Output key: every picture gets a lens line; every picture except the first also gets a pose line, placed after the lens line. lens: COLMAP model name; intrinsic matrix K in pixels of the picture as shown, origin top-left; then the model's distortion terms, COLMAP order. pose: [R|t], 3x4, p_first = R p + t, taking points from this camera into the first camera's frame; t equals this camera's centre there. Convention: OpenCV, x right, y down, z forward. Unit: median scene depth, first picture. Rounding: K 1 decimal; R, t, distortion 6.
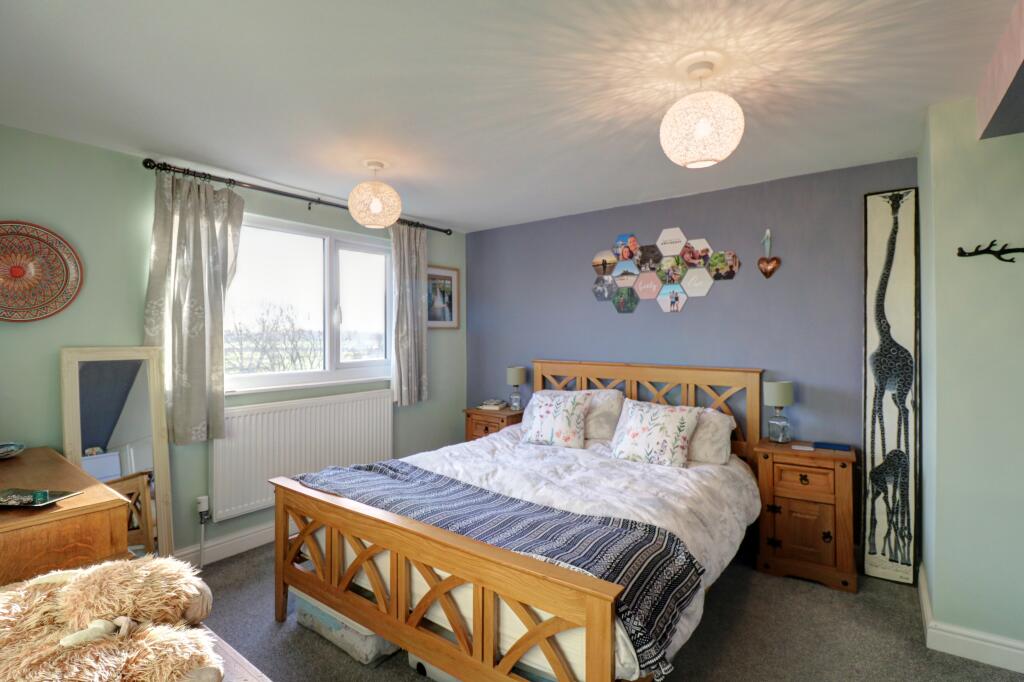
lens RADIAL K [[494.0, 0, 512.2], [0, 494.0, 337.8], [0, 0, 1]] dist [-0.010483, -0.007242]
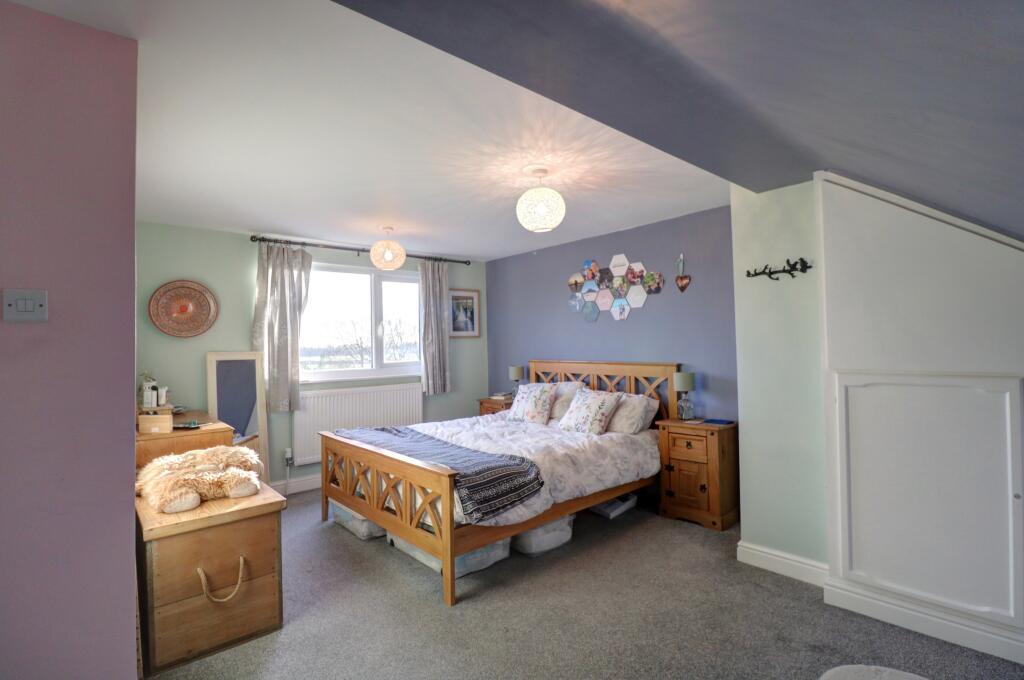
lens RADIAL K [[494.0, 0, 514.2], [0, 494.0, 338.2], [0, 0, 1]] dist [-0.010483, -0.007242]
pose [[0.978273, -0.019777, -0.206377, 0.405211], [0.015854, 0.999661, -0.020642, 0.020475], [0.206715, 0.016921, 0.978255, -0.387251]]
